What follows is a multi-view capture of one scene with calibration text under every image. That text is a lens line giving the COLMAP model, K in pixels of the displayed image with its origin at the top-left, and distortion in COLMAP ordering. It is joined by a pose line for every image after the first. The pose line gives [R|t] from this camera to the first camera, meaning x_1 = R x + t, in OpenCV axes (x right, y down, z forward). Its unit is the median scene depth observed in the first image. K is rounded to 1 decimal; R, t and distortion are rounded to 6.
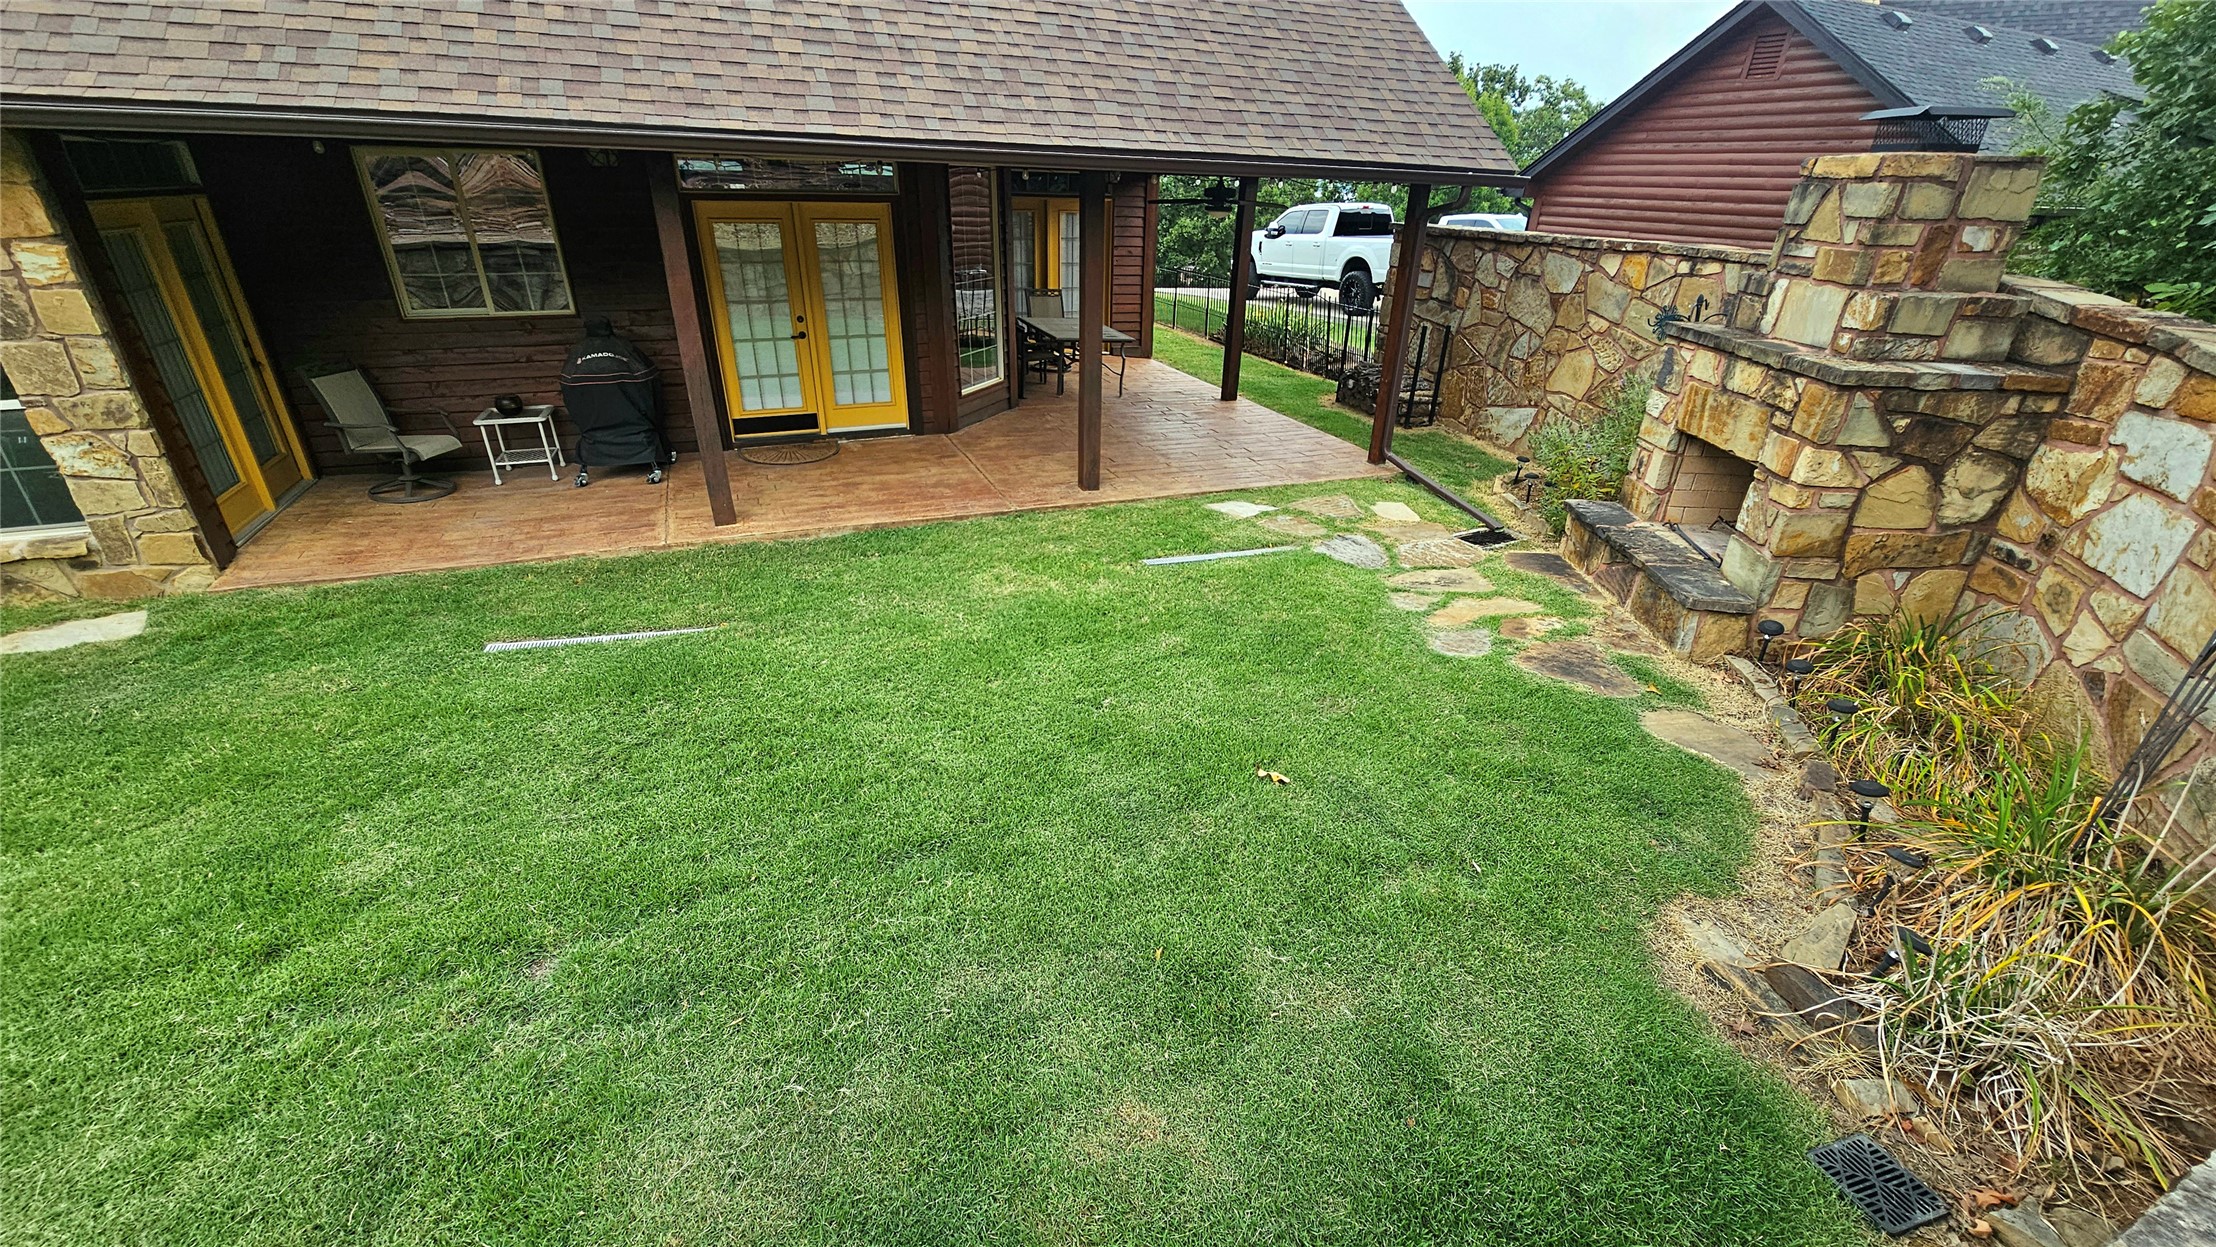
lens RADIAL K [[895.7, 0, 1111.6], [0, 895.7, 625.9], [0, 0, 1]] dist [-0.001990, 0.000122]
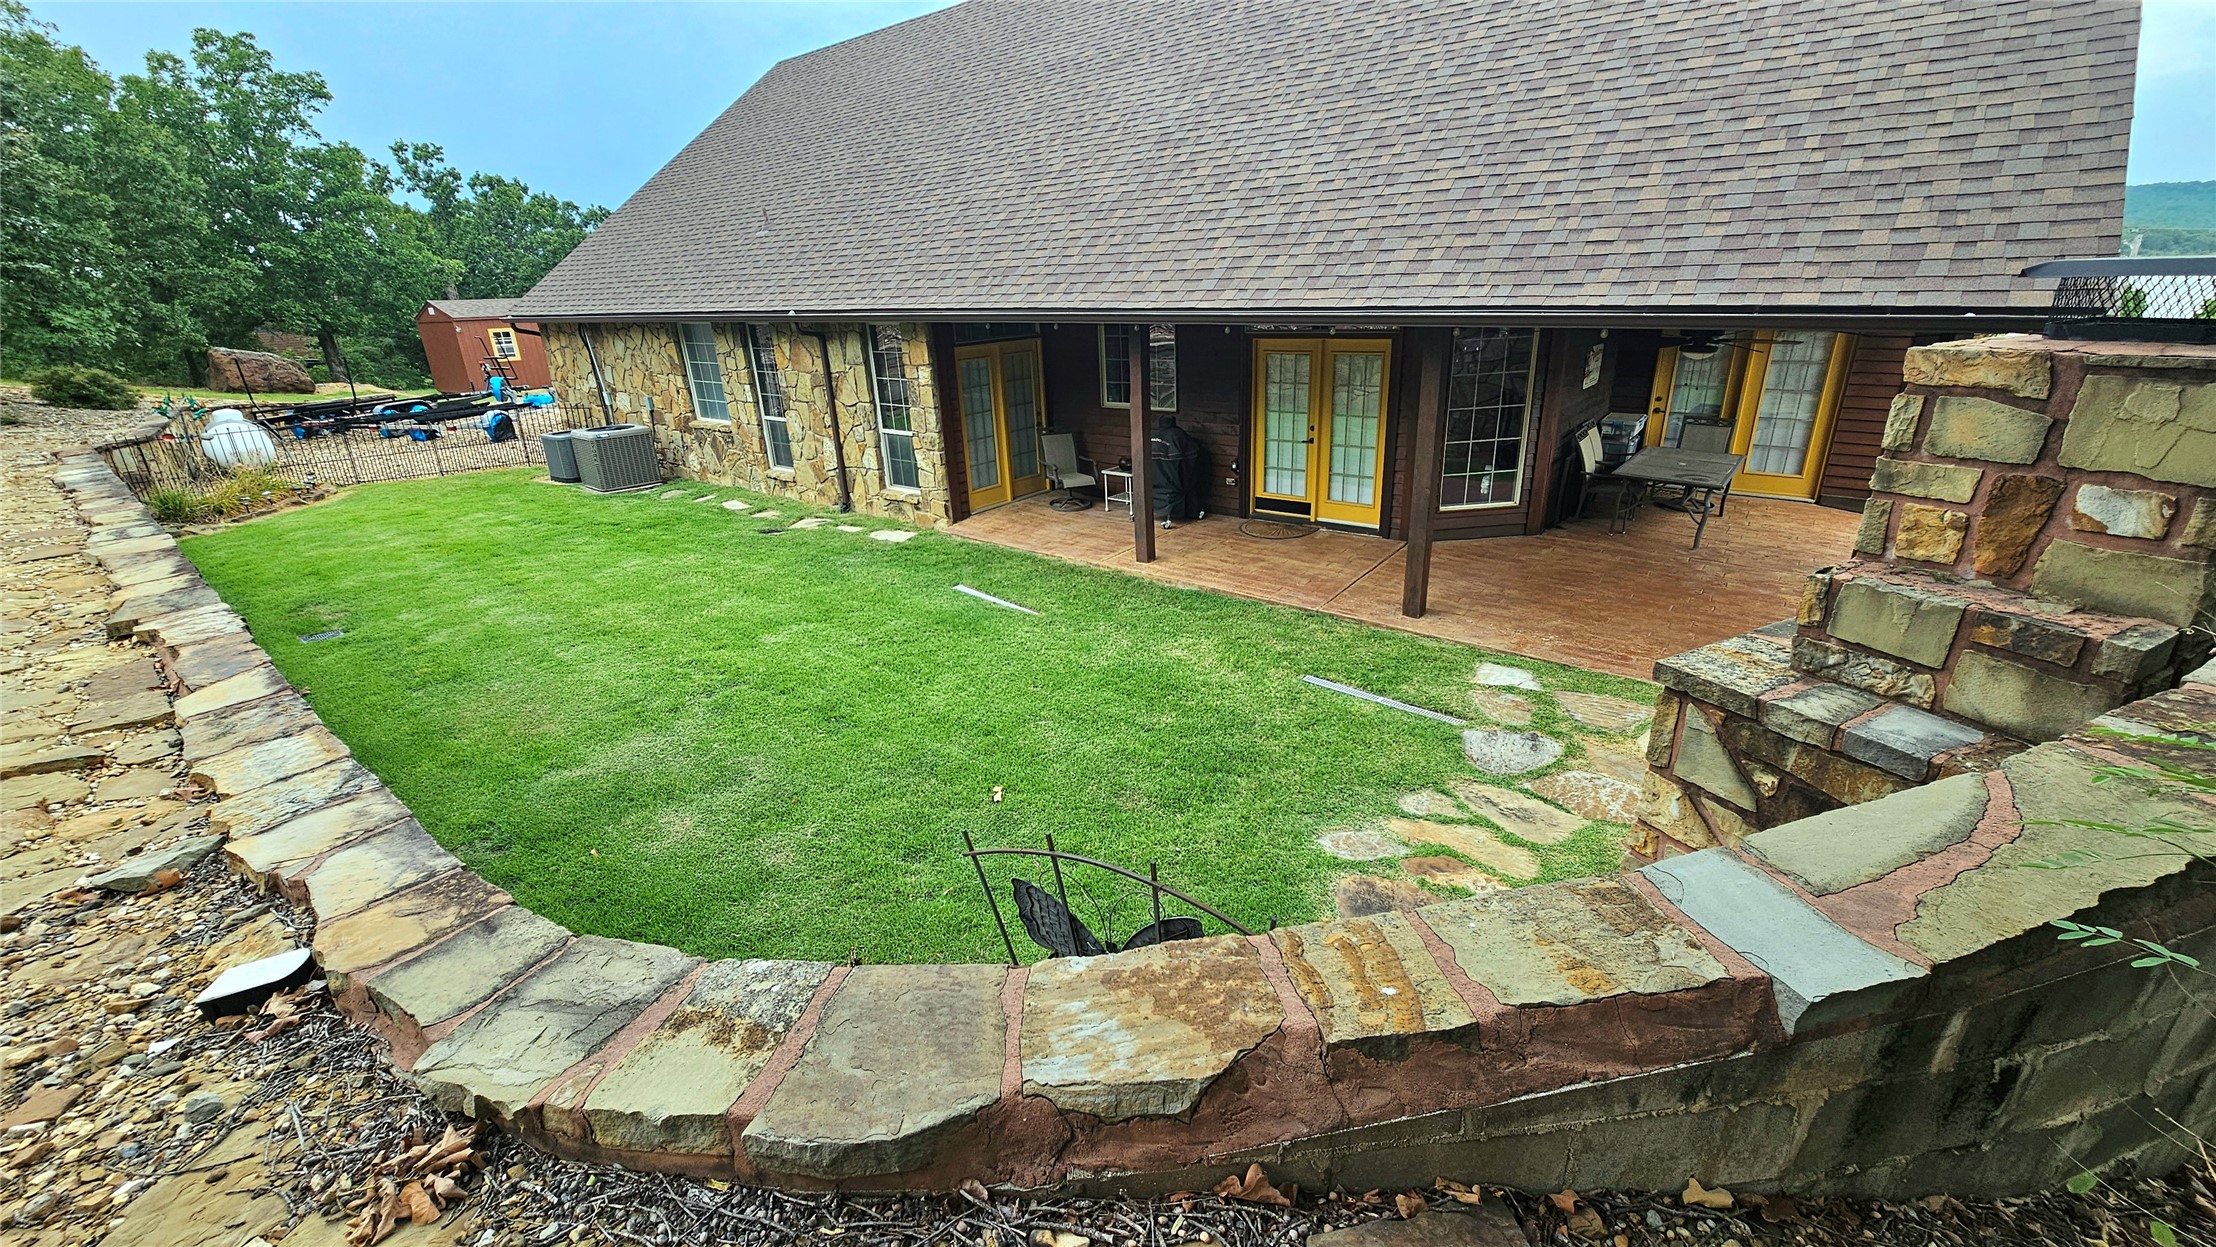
lens RADIAL K [[895.7, 0, 1113.2], [0, 895.7, 627.2], [0, 0, 1]] dist [-0.001990, 0.000122]
pose [[0.489323, 0.277568, -0.826752, 0.854353], [-0.340843, 0.933465, 0.111663, -0.180661], [0.802739, 0.227153, 0.551373, 0.221228]]
